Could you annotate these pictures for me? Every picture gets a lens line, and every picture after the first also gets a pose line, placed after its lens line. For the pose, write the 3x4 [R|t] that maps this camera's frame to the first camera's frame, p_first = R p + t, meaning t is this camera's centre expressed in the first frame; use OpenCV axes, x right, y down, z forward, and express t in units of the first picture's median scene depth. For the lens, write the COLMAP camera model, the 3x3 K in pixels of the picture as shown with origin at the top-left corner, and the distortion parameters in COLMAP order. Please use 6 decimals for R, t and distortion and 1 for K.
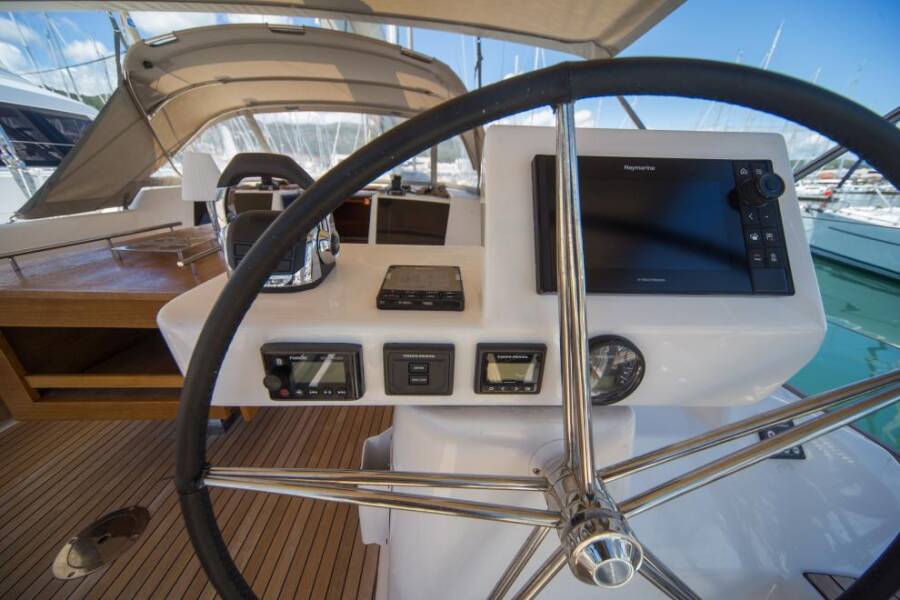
lens RADIAL K [[307.2, 0, 448.6], [0, 307.2, 297.1], [0, 0, 1]] dist [0.017004, 0.000095]
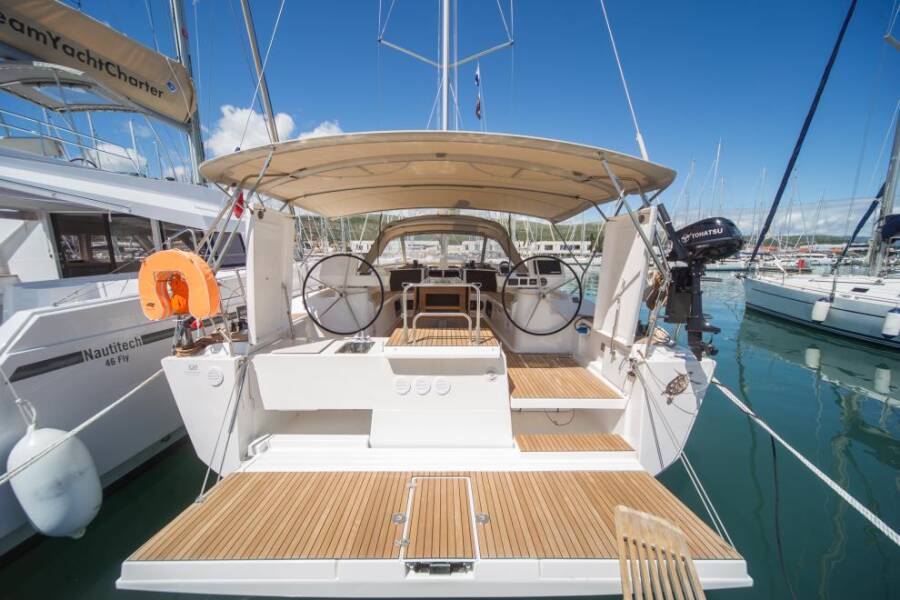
lens RADIAL K [[304.4, 0, 448.5], [0, 304.4, 296.7], [0, 0, 1]] dist [0.013335, -0.002386]
pose [[0.999535, -0.019718, -0.023266, -0.671986], [0.013531, 0.970402, -0.241116, 0.886231], [0.027332, 0.240689, 0.970217, -2.475931]]
